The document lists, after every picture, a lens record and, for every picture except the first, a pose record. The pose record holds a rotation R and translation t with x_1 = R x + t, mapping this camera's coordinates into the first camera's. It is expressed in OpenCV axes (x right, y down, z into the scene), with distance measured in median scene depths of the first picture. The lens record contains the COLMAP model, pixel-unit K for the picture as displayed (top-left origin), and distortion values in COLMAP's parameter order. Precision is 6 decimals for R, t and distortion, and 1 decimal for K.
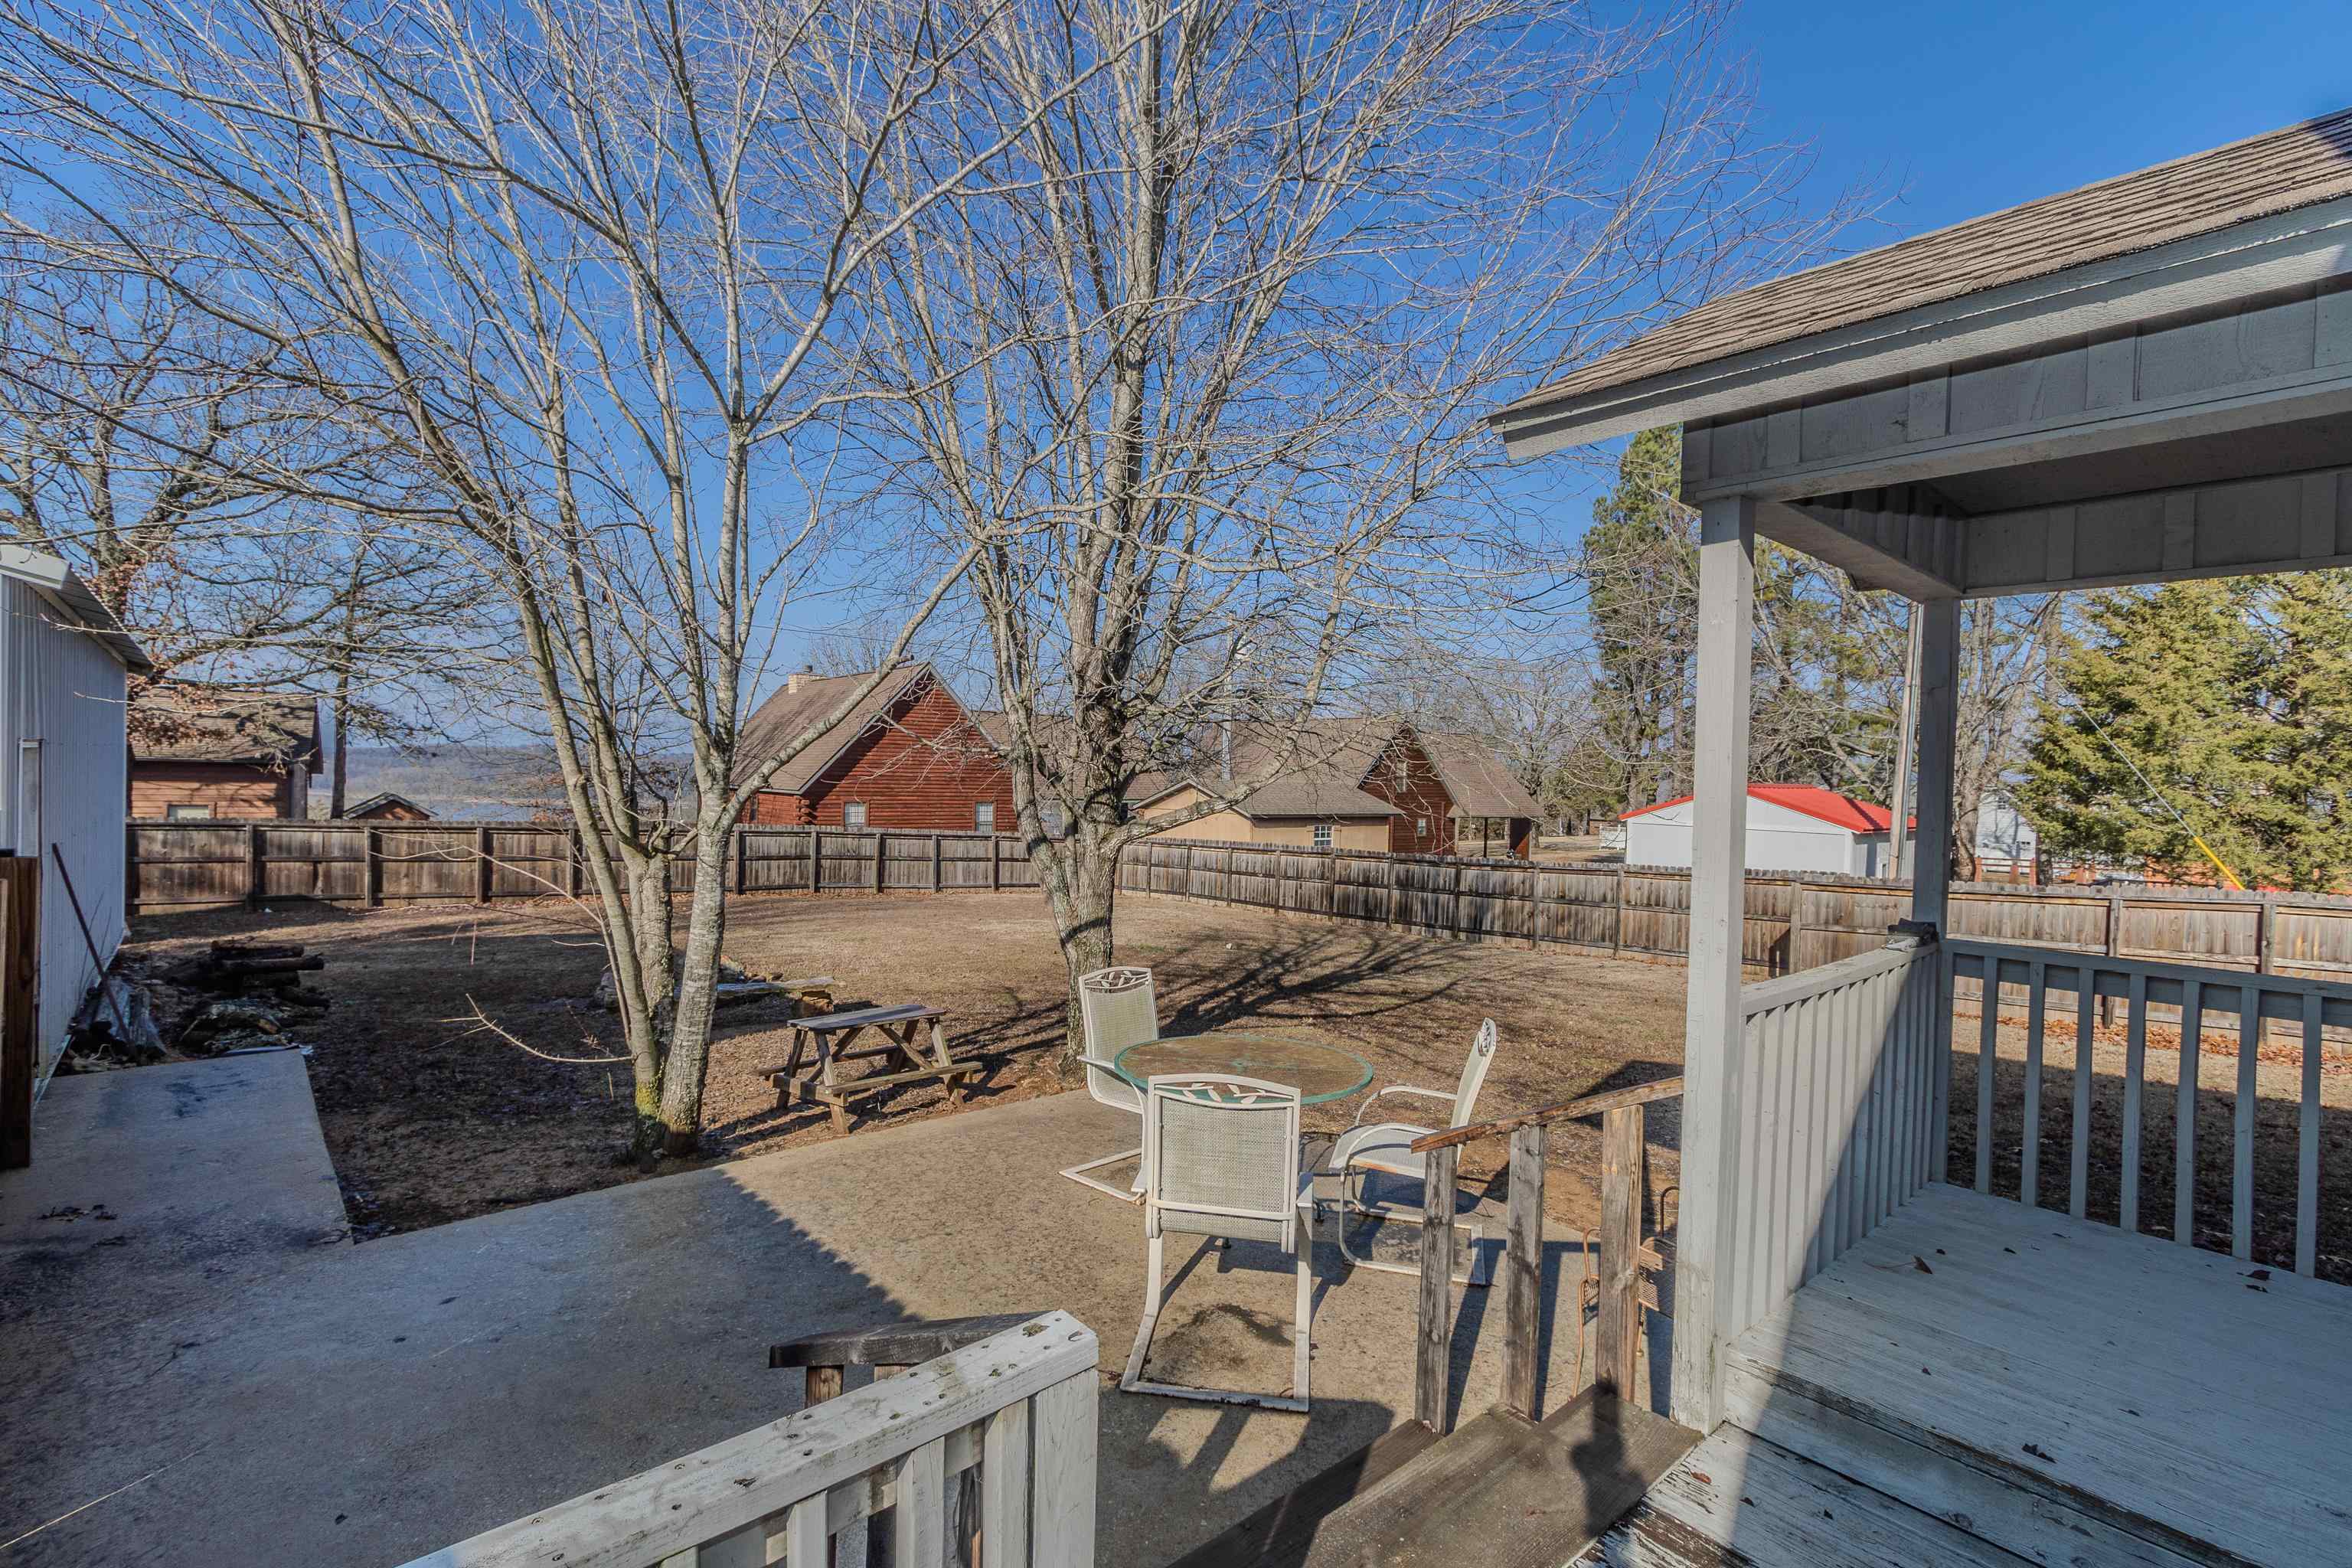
lens RADIAL K [[1083.4, 0, 1165.4], [0, 1083.4, 793.0], [0, 0, 1]] dist [0.009742, -0.002972]
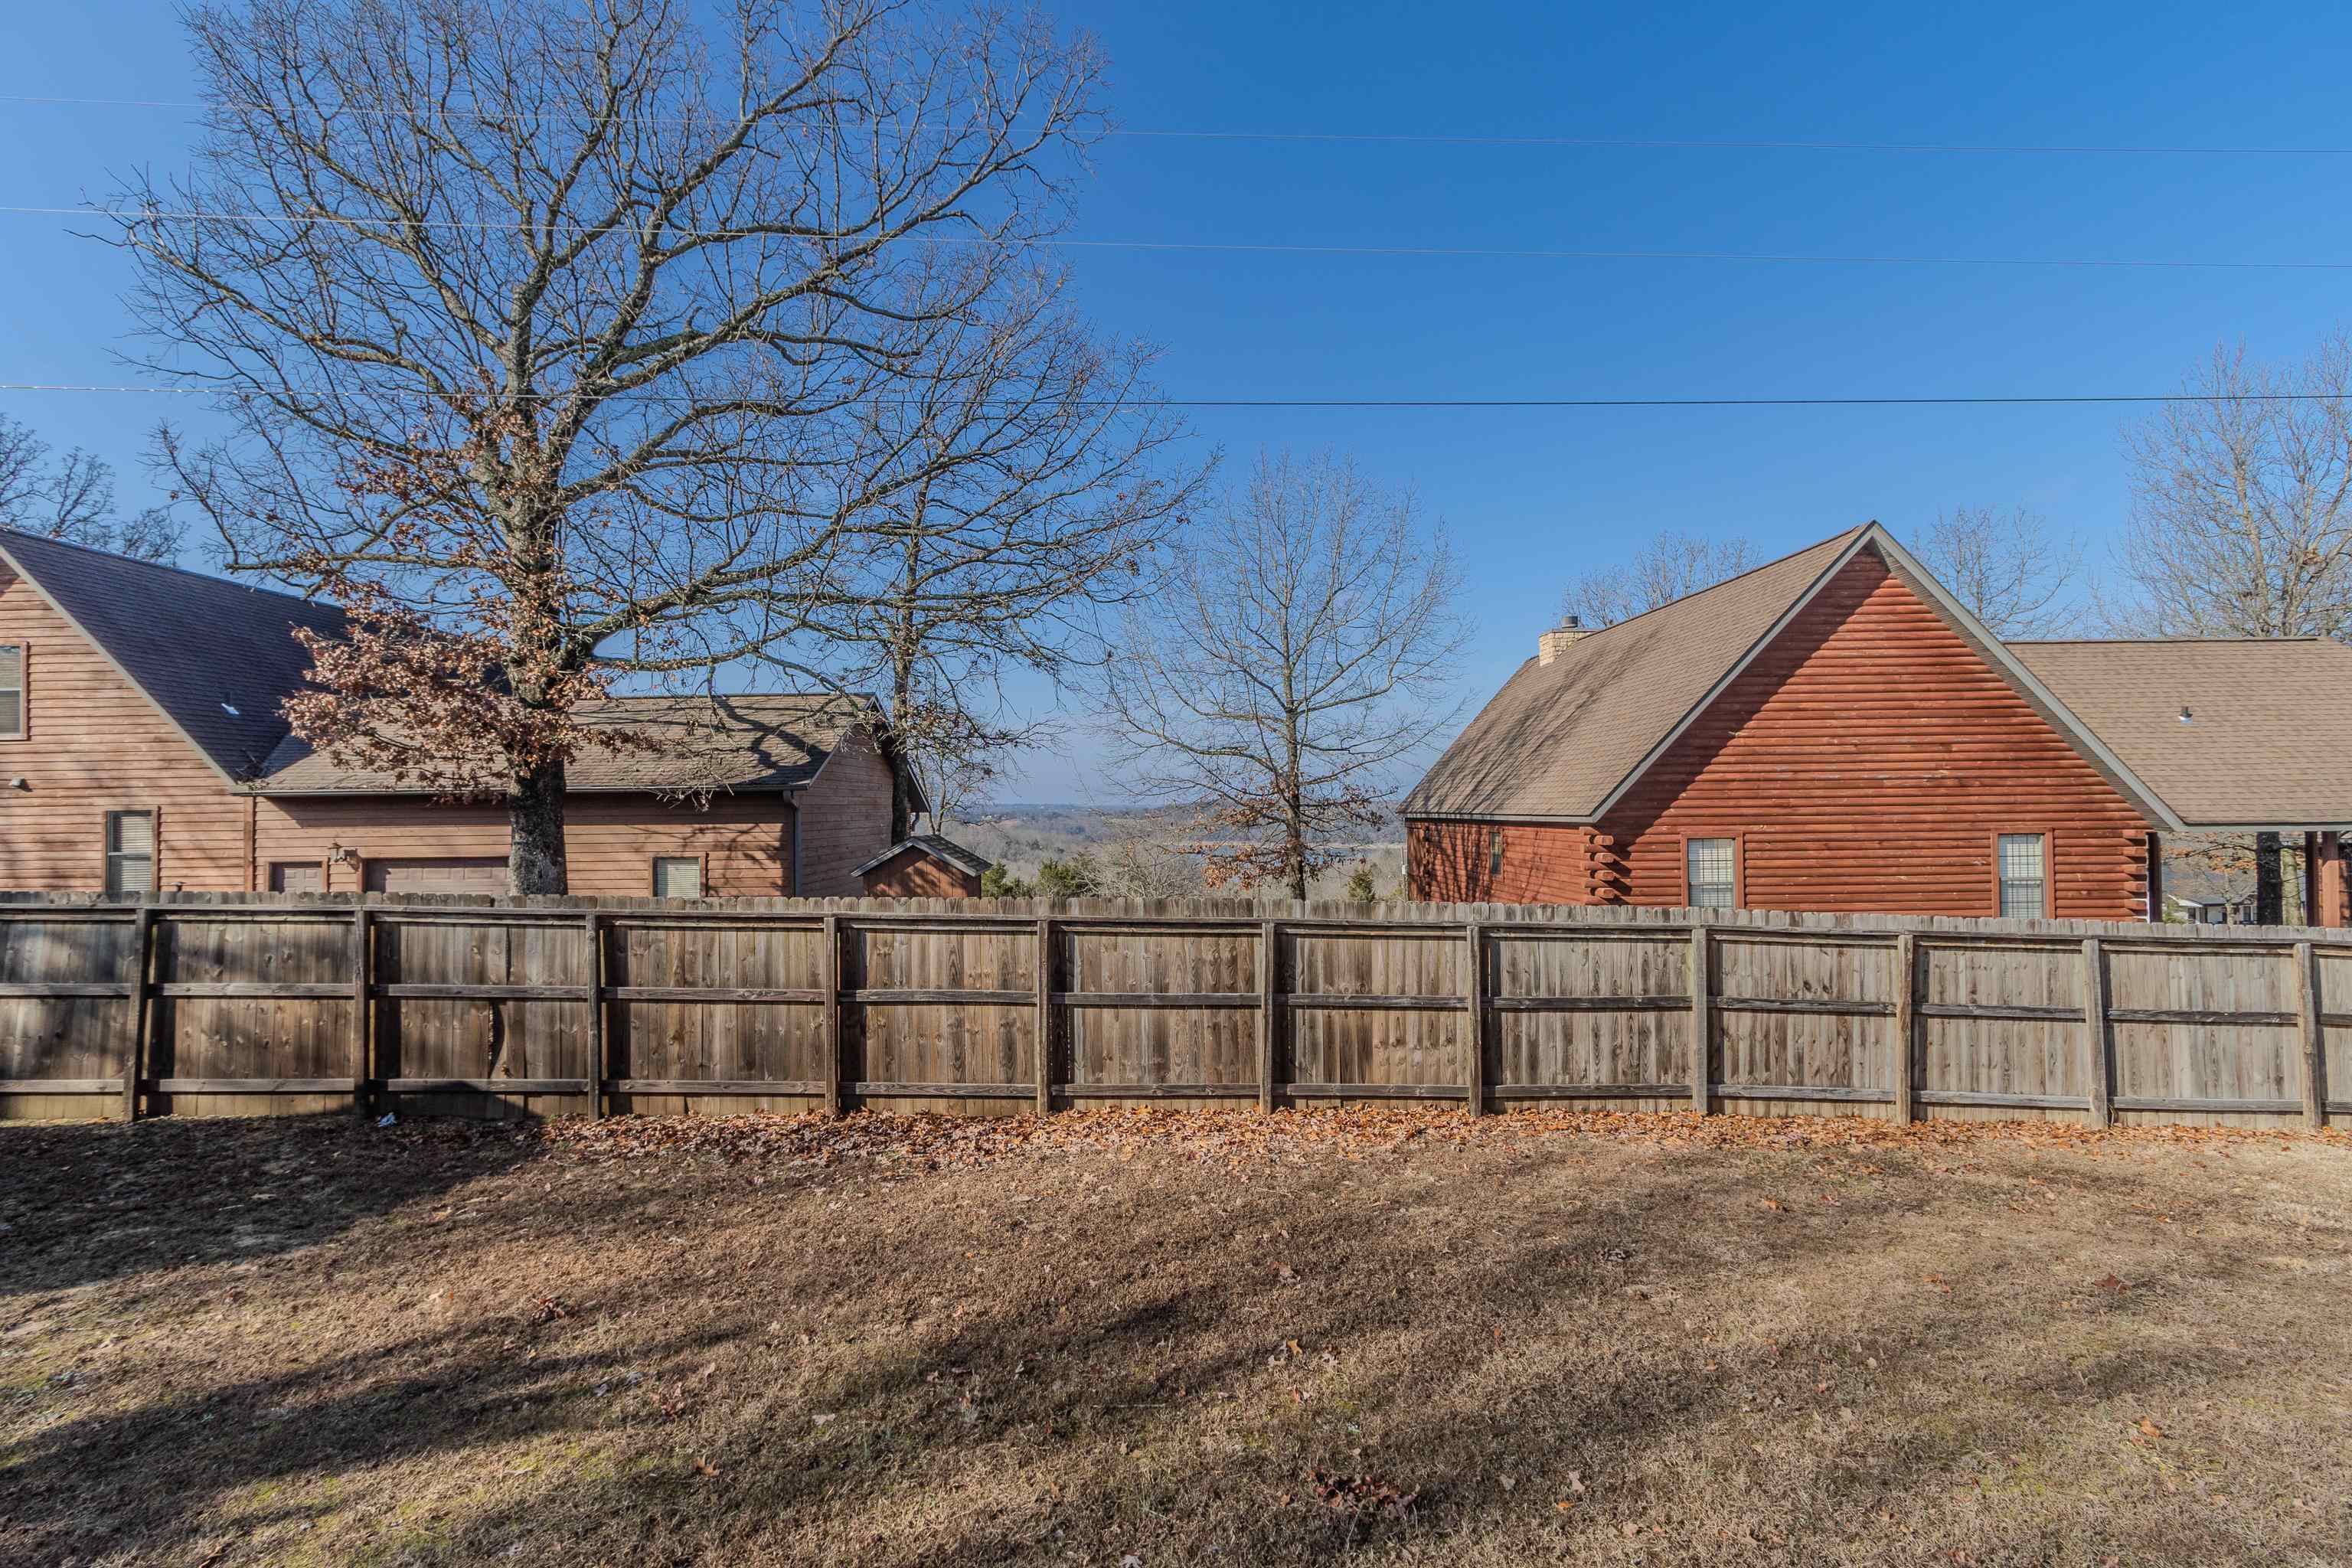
lens RADIAL K [[1083.4, 0, 1173.7], [0, 1083.4, 793.4], [0, 0, 1]] dist [0.009742, -0.002972]
pose [[0.802706, -0.043852, -0.594761, -0.245697], [0.022703, 0.998817, -0.043003, 0.005240], [0.595943, 0.021016, 0.802752, 0.618792]]
